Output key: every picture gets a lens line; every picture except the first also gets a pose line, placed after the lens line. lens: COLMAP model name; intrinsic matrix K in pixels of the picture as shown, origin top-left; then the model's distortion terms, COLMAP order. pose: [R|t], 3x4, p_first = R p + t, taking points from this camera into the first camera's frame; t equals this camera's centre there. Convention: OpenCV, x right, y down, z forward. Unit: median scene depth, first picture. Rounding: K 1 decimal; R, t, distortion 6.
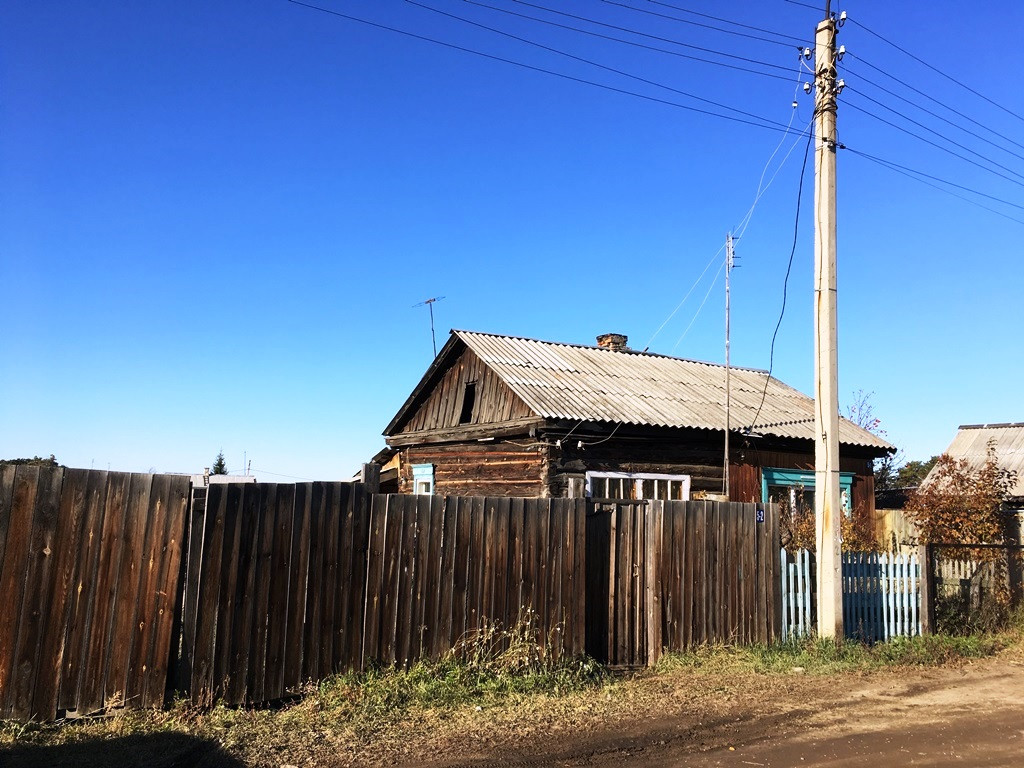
lens RADIAL K [[879.7, 0, 515.4], [0, 879.7, 380.4], [0, 0, 1]] dist [0.036692, -0.012610]
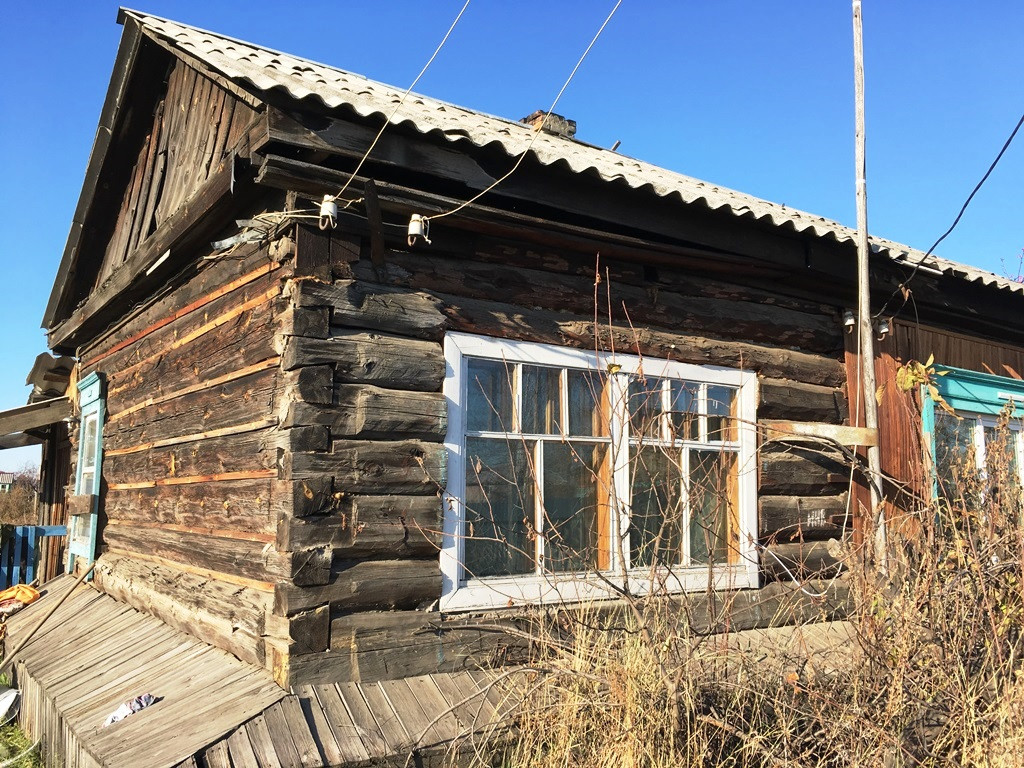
lens RADIAL K [[879.7, 0, 515.4], [0, 879.7, 380.4], [0, 0, 1]] dist [0.036692, -0.012610]
pose [[0.997655, -0.001429, 0.068421, 0.077766], [0.001038, 0.999983, 0.005750, 0.108965], [-0.068428, -0.005666, 0.997640, 0.656677]]
